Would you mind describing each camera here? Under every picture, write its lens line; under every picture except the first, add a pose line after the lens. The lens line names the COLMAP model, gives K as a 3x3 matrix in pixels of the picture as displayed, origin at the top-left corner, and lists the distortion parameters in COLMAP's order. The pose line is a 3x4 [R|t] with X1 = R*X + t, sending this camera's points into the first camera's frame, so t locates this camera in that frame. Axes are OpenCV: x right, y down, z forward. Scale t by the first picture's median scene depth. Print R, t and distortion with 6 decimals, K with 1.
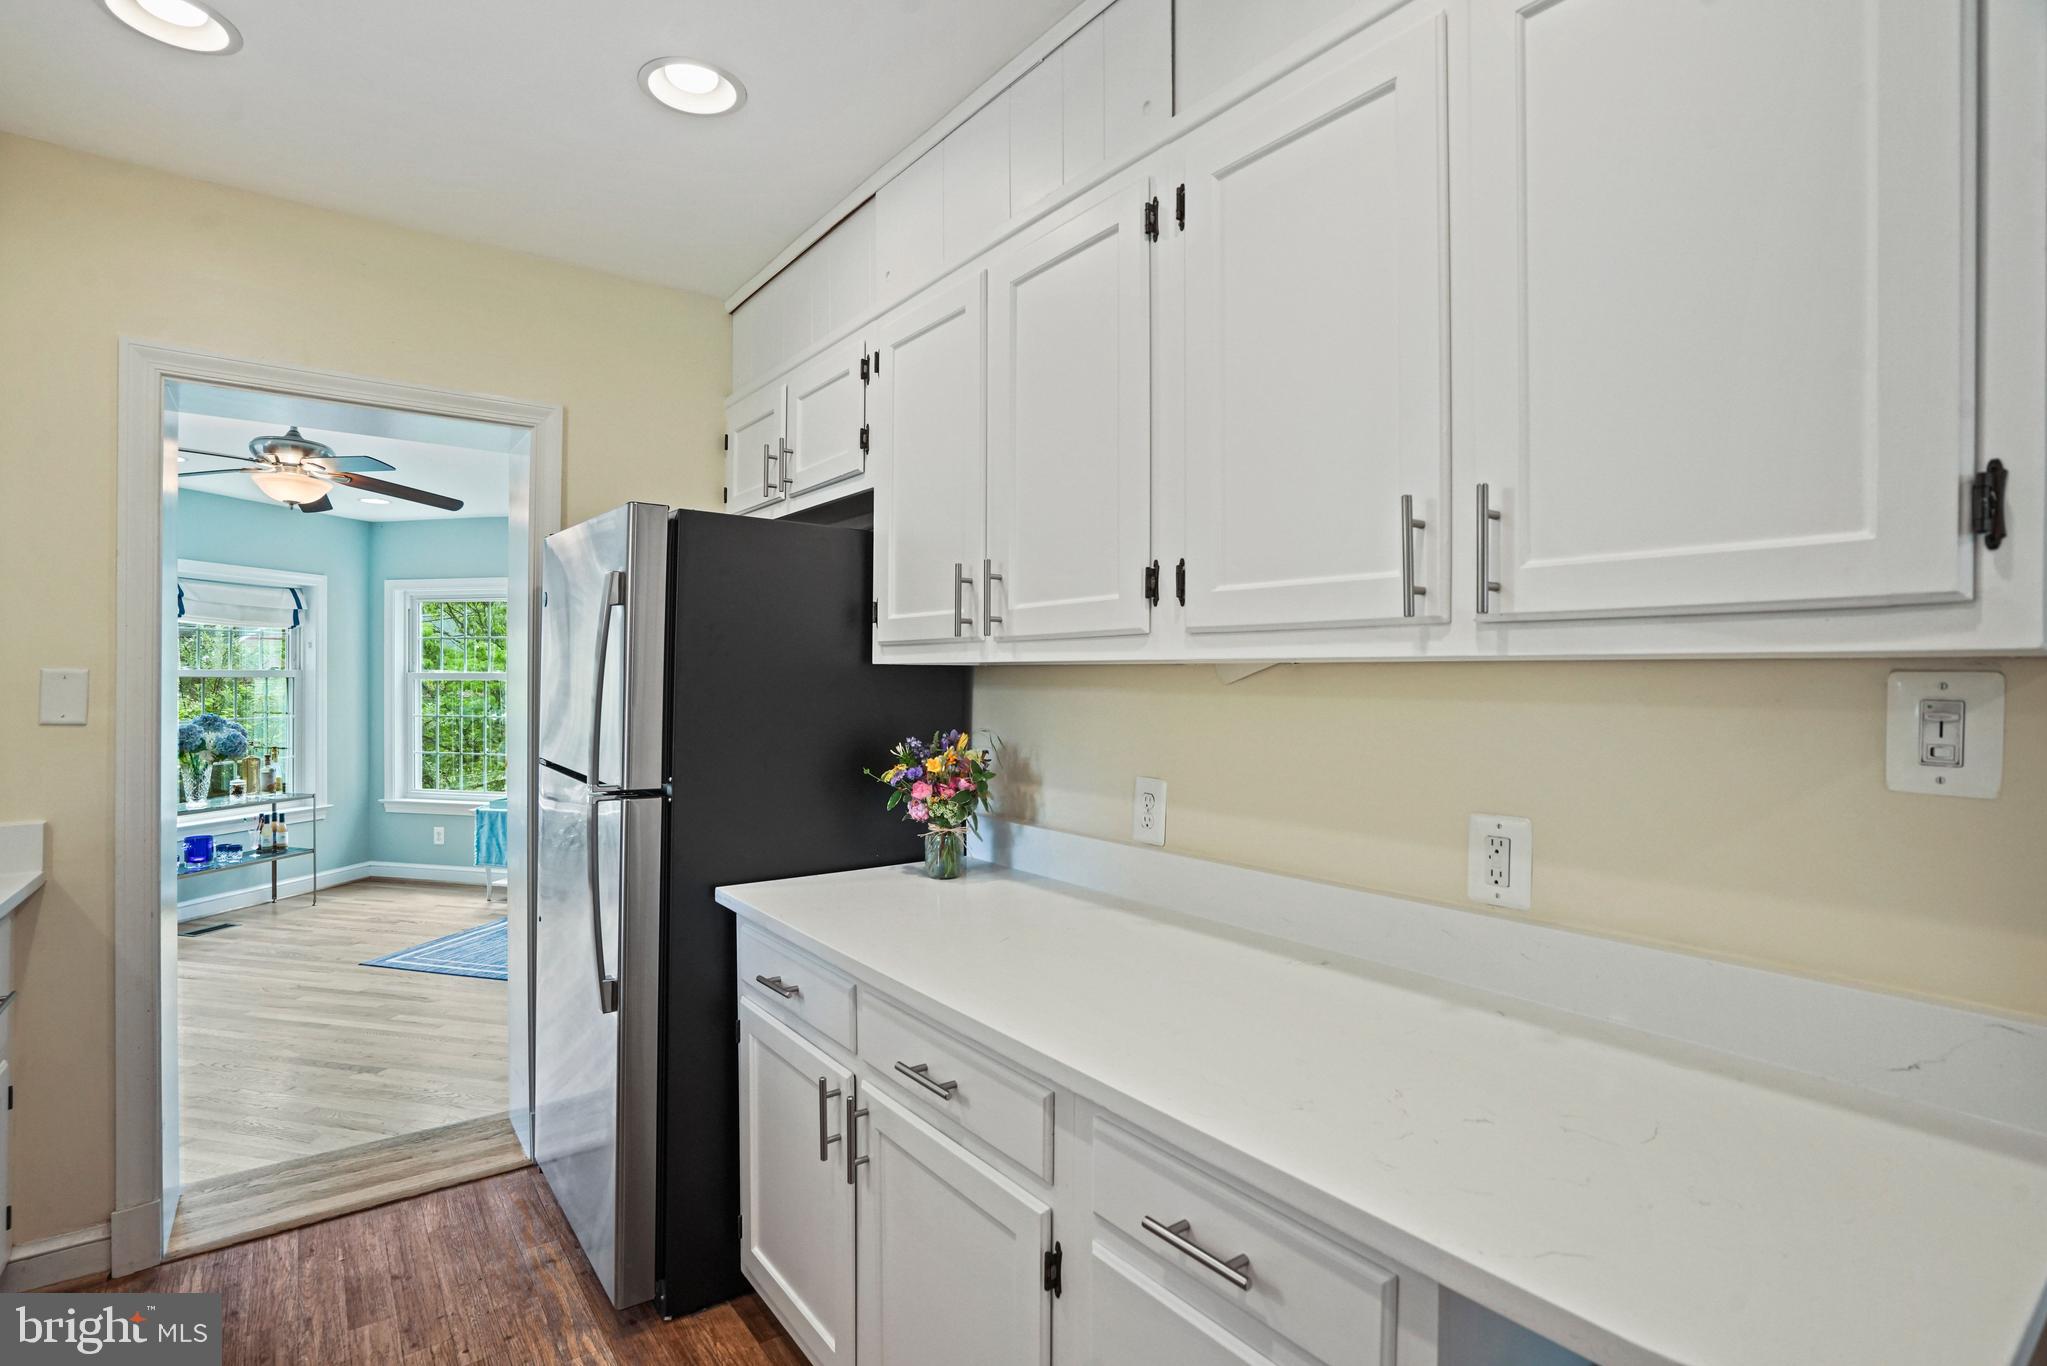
lens RADIAL K [[981.1, 0, 1002.2], [0, 981.1, 679.4], [0, 0, 1]] dist [-0.045042, 0.016648]
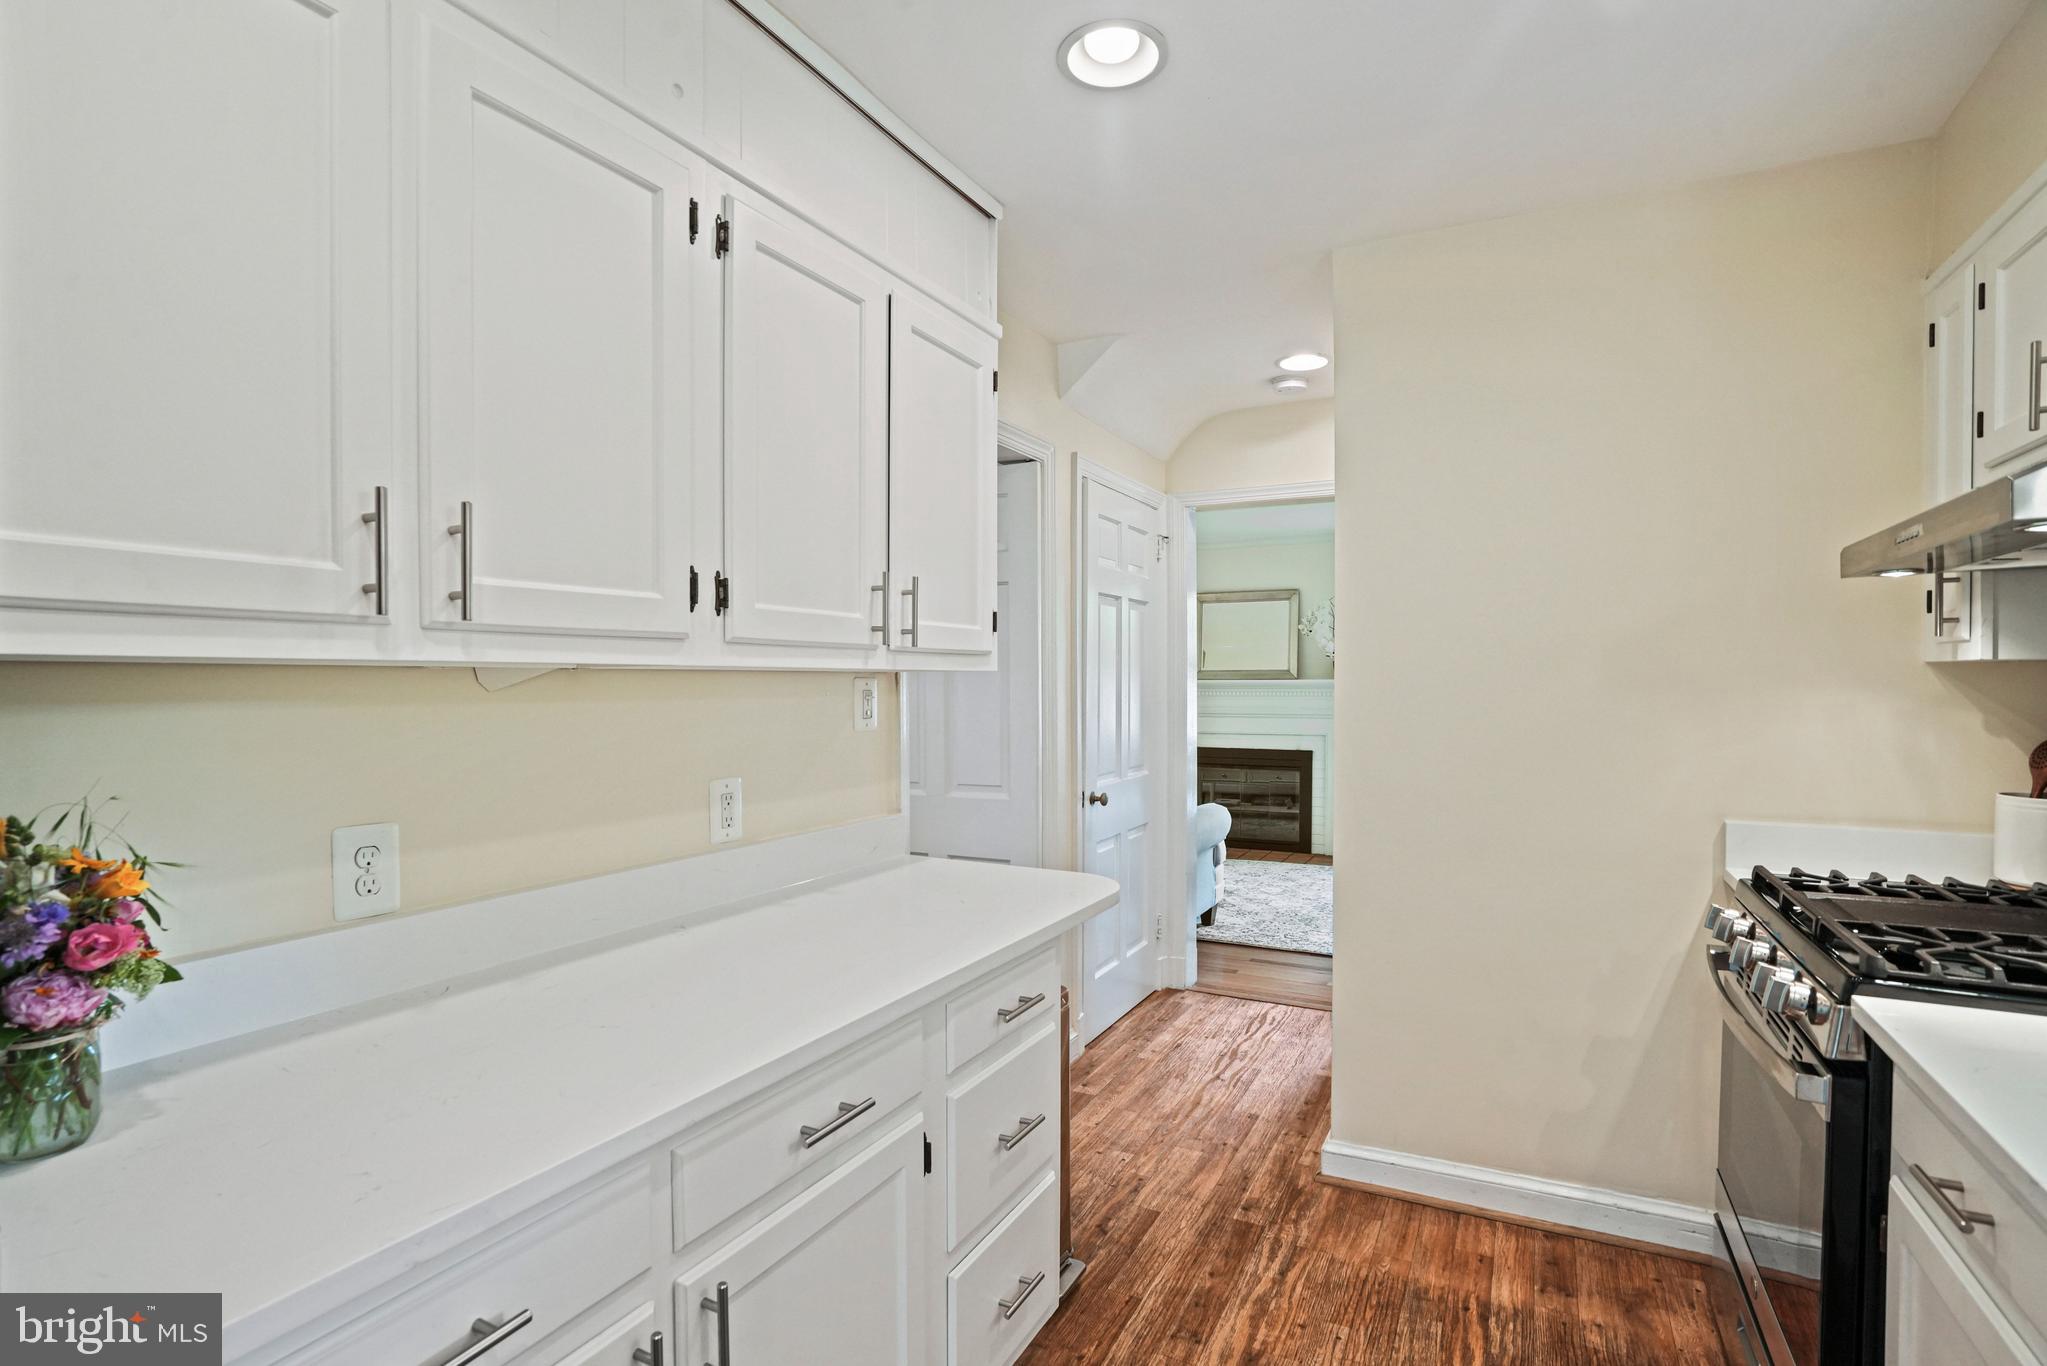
lens RADIAL K [[981.1, 0, 1008.5], [0, 981.1, 707.4], [0, 0, 1]] dist [-0.045042, 0.016648]
pose [[-0.416709, -0.027627, 0.908620, -0.650385], [0.004292, 0.999467, 0.032358, -0.005926], [-0.909030, 0.017383, -0.416369, 0.824085]]
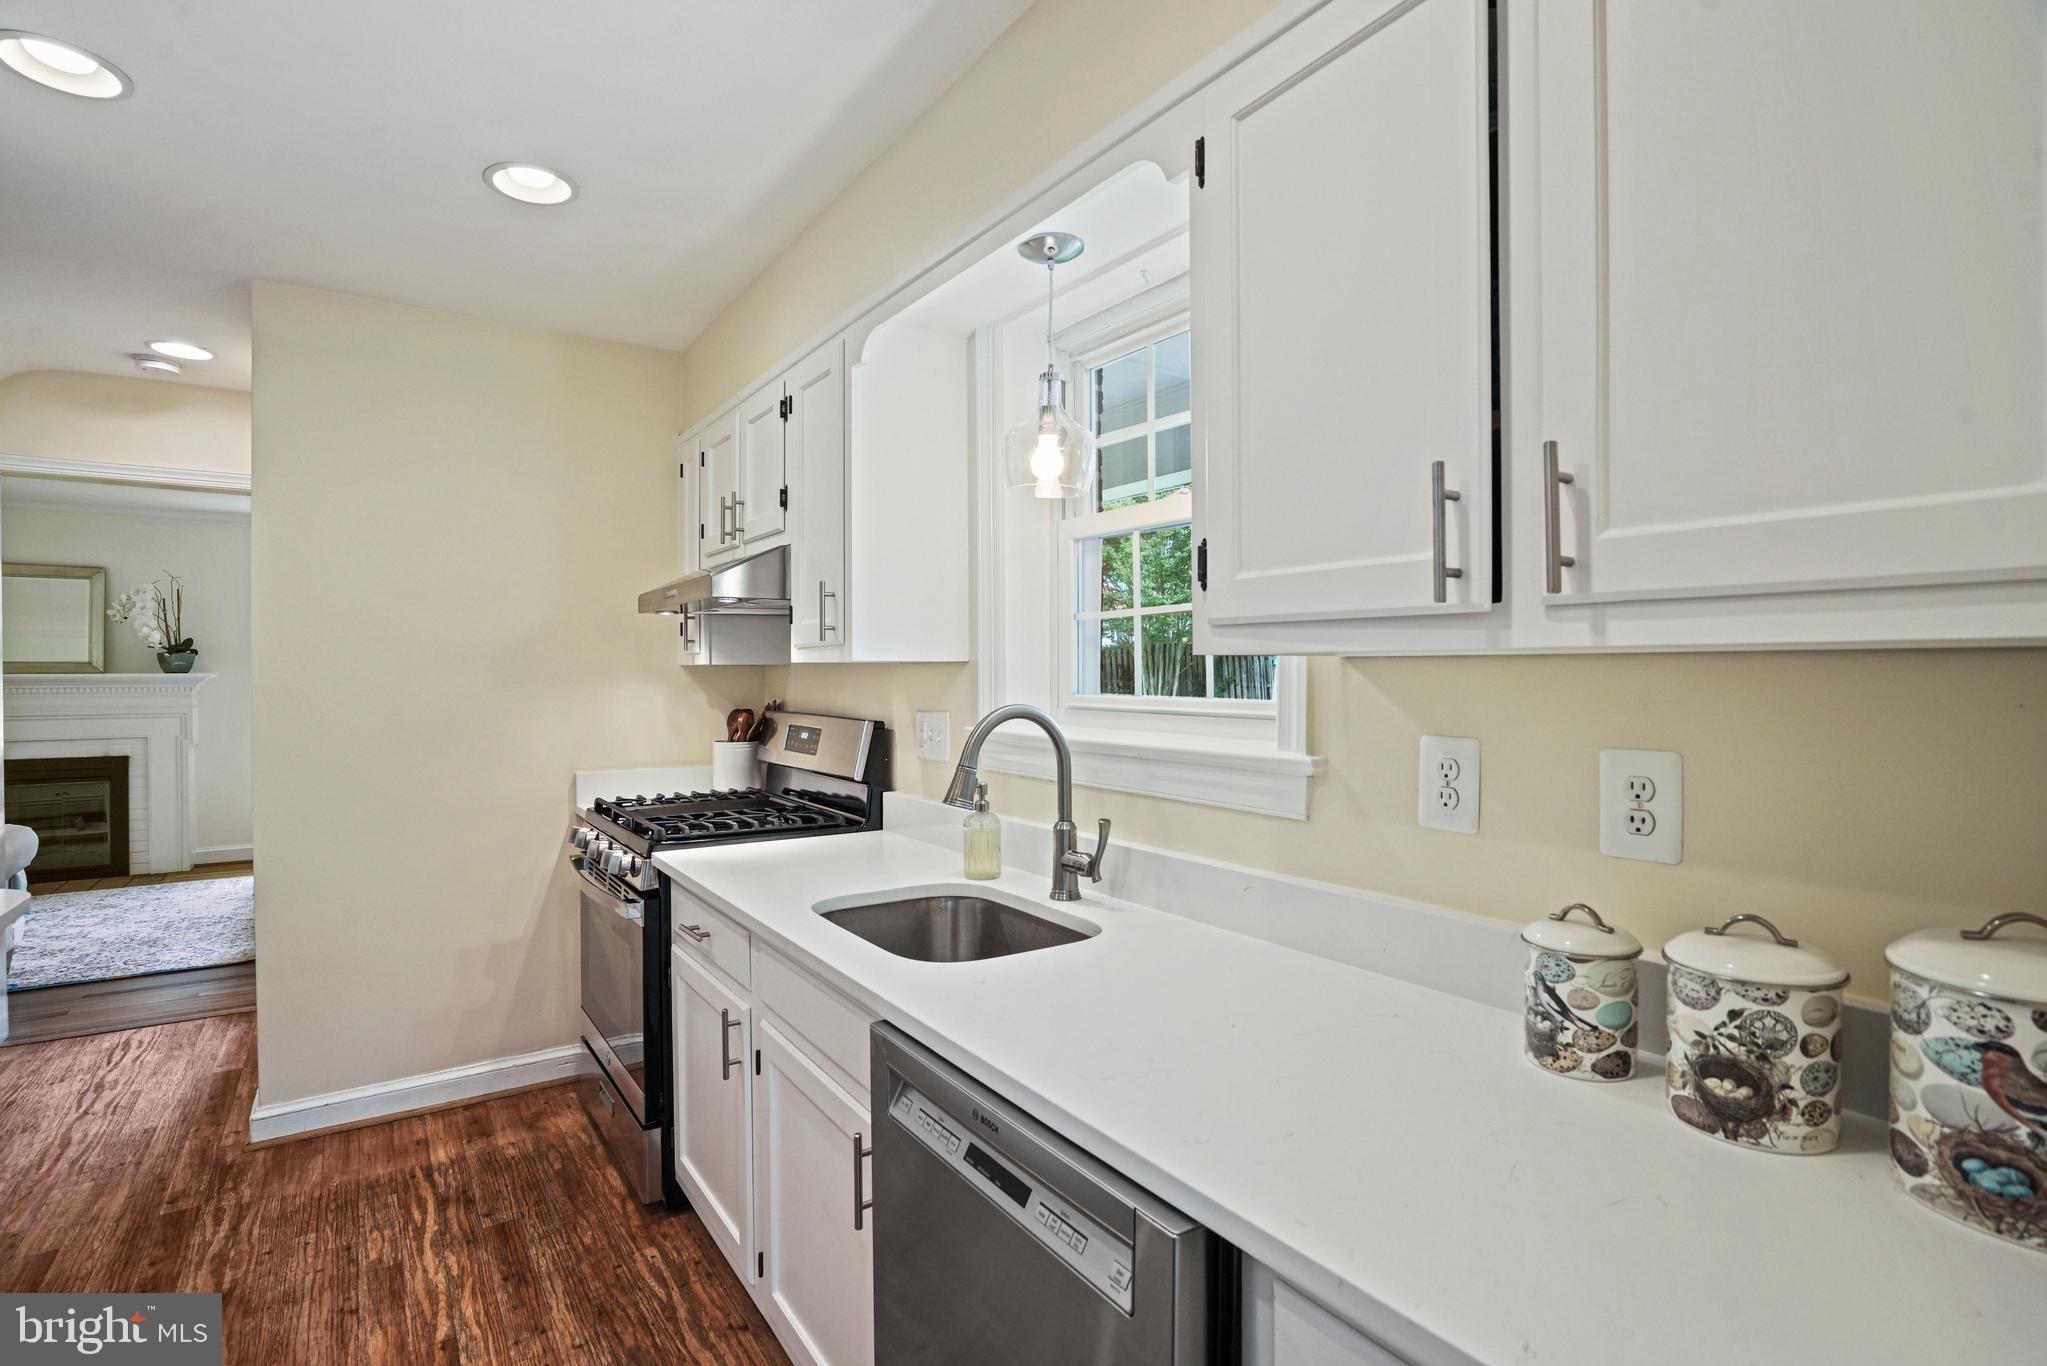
lens RADIAL K [[981.1, 0, 1026.4], [0, 981.1, 681.4], [0, 0, 1]] dist [-0.045042, 0.016648]
pose [[-0.999257, -0.004891, 0.038237, -0.807007], [-0.004360, 0.999893, 0.013967, -0.015342], [-0.038302, 0.013790, -0.999171, 1.205192]]
